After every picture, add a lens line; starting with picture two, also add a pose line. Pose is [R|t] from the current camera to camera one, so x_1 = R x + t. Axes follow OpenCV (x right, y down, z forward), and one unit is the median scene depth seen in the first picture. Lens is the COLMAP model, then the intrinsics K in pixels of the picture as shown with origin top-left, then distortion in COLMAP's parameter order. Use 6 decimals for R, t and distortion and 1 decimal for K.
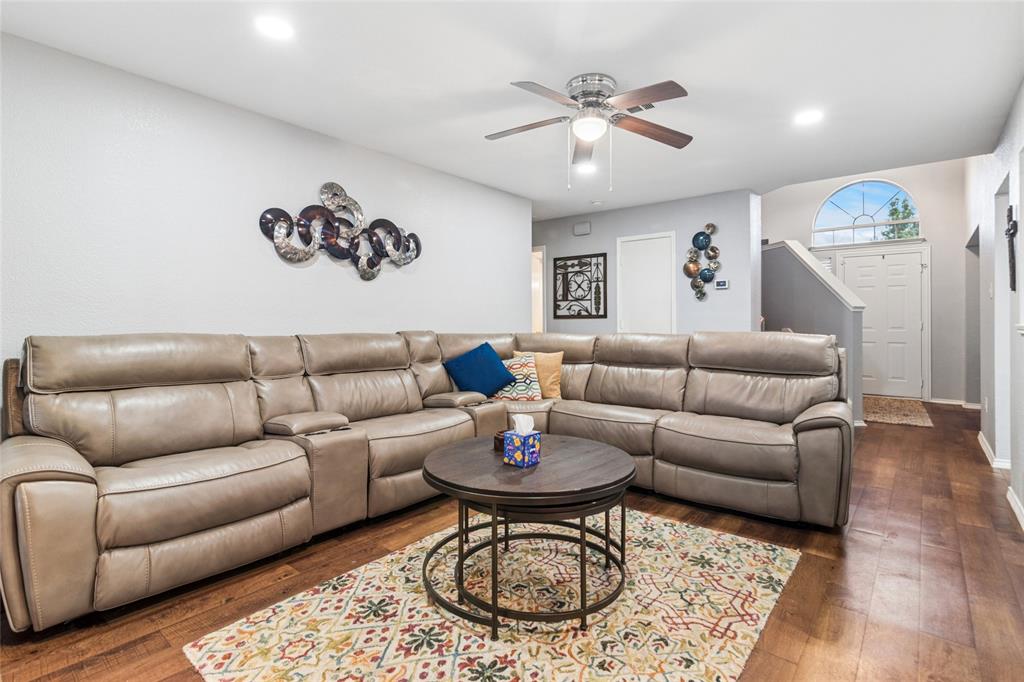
lens RADIAL K [[494.1, 0, 520.6], [0, 494.1, 323.4], [0, 0, 1]] dist [0.000493, 0.000238]
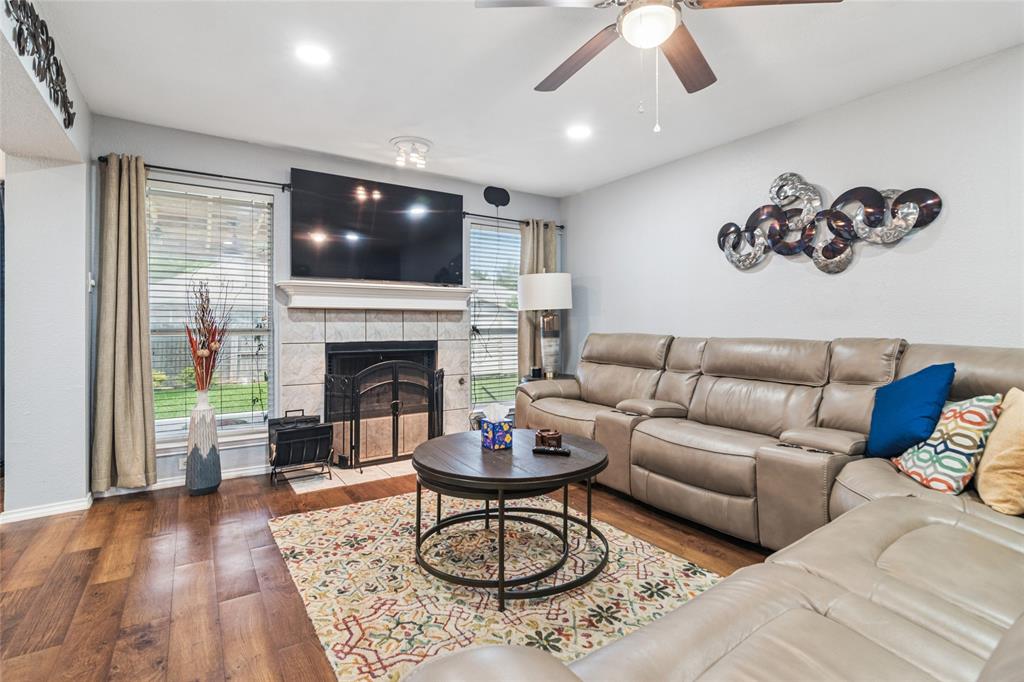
lens RADIAL K [[490.4, 0, 532.9], [0, 490.4, 327.8], [0, 0, 1]] dist [-0.002011, -0.000345]
pose [[-0.269673, -0.000678, -0.962952, 0.562032], [-0.001991, 0.999998, -0.000147, 0.001600], [0.962950, 0.001878, -0.269674, 0.716524]]
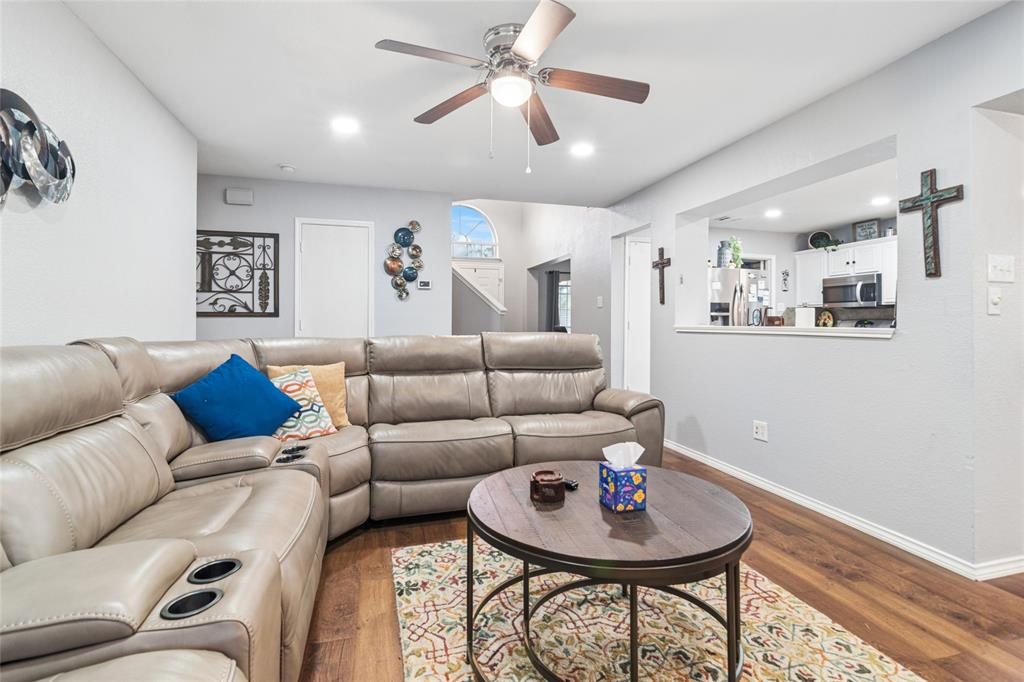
lens RADIAL K [[494.1, 0, 520.6], [0, 494.1, 323.4], [0, 0, 1]] dist [0.000493, 0.000238]
pose [[0.576087, 0.003109, 0.817383, -0.371869], [-0.003023, 0.999994, -0.001673, -0.000530], [-0.817383, -0.001507, 0.576093, 0.352419]]
